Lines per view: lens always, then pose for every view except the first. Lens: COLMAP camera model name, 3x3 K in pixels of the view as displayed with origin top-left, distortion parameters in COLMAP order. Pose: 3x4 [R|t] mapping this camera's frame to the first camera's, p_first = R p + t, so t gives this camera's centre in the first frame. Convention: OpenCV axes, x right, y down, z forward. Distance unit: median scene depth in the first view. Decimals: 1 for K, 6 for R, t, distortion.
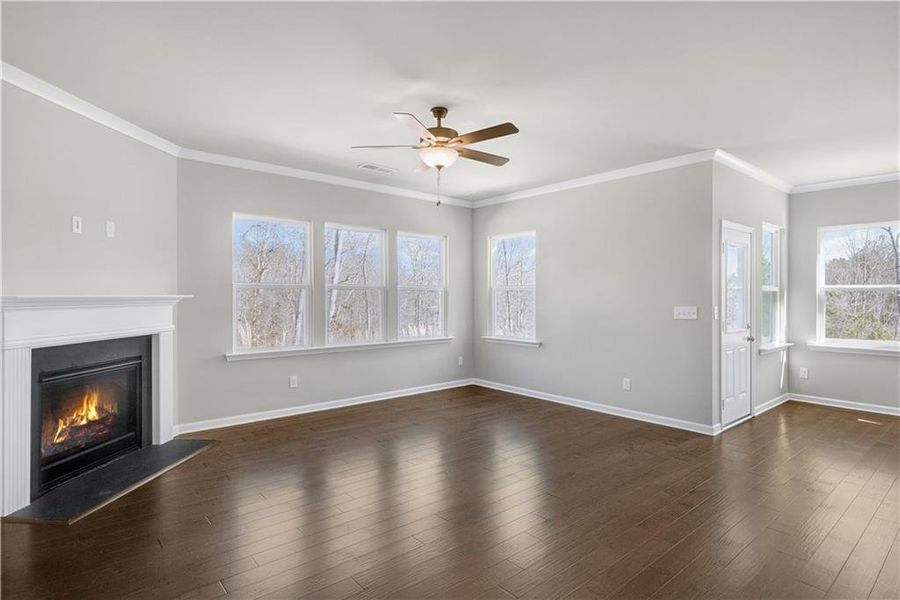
lens RADIAL K [[470.6, 0, 441.8], [0, 470.6, 304.2], [0, 0, 1]] dist [0.003128, -0.001826]
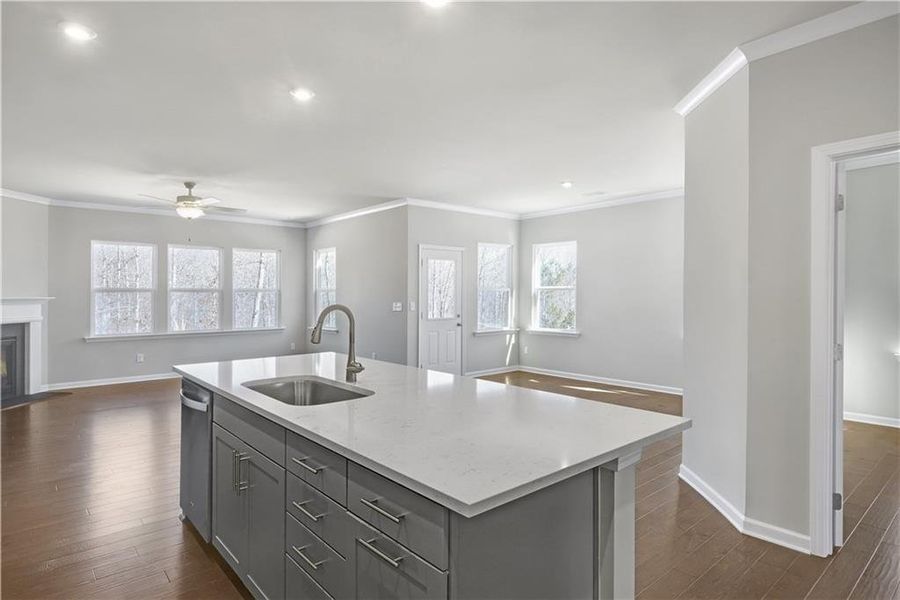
lens RADIAL K [[503.8, 0, 443.4], [0, 503.8, 305.2], [0, 0, 1]] dist [0.016415, -0.003808]
pose [[0.999947, -0.007049, 0.007440, 0.524891], [0.007030, 0.999972, 0.002565, 0.009014], [-0.007458, -0.002512, 0.999969, -0.473558]]
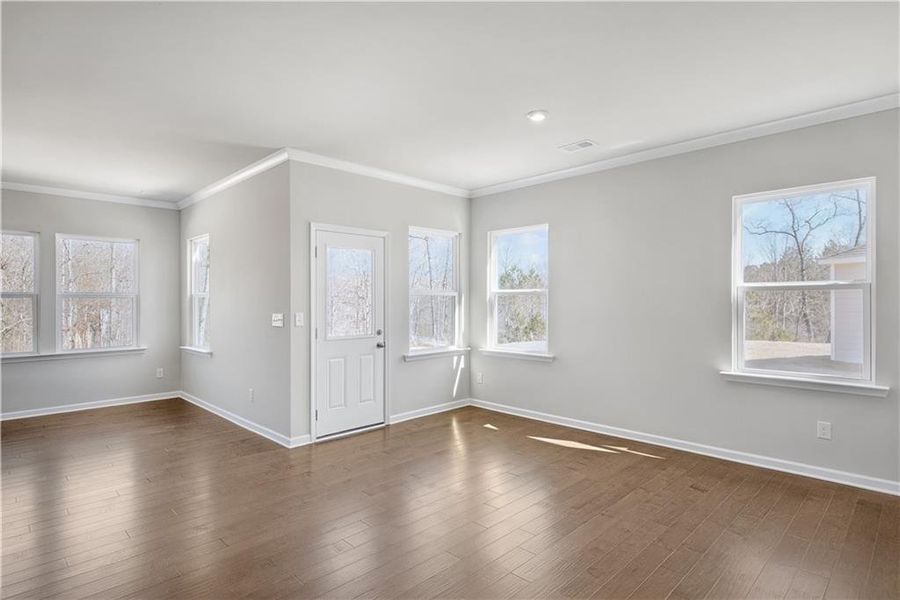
lens RADIAL K [[470.6, 0, 453.2], [0, 470.6, 302.2], [0, 0, 1]] dist [0.003128, -0.001826]
pose [[0.995899, -0.008821, 0.090037, 0.633687], [0.010151, 0.999846, -0.014325, 0.000036], [-0.089897, 0.015181, 0.995835, 0.013518]]
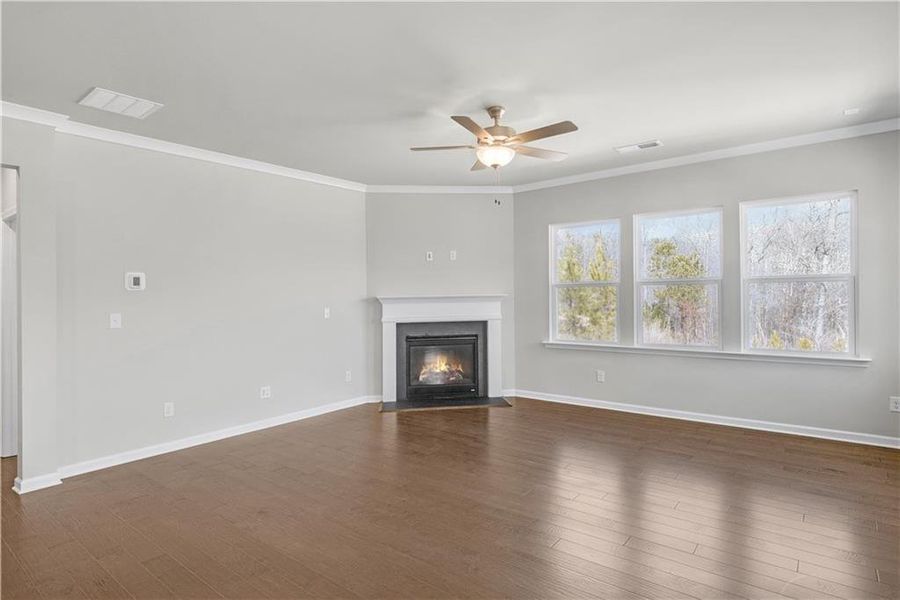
lens RADIAL K [[470.6, 0, 448.2], [0, 470.6, 296.4], [0, 0, 1]] dist [0.003128, -0.001826]
pose [[0.190927, -0.001488, -0.981603, 0.579607], [0.000208, 0.999999, -0.001475, -0.007963], [0.981604, 0.000077, 0.190927, 0.431846]]
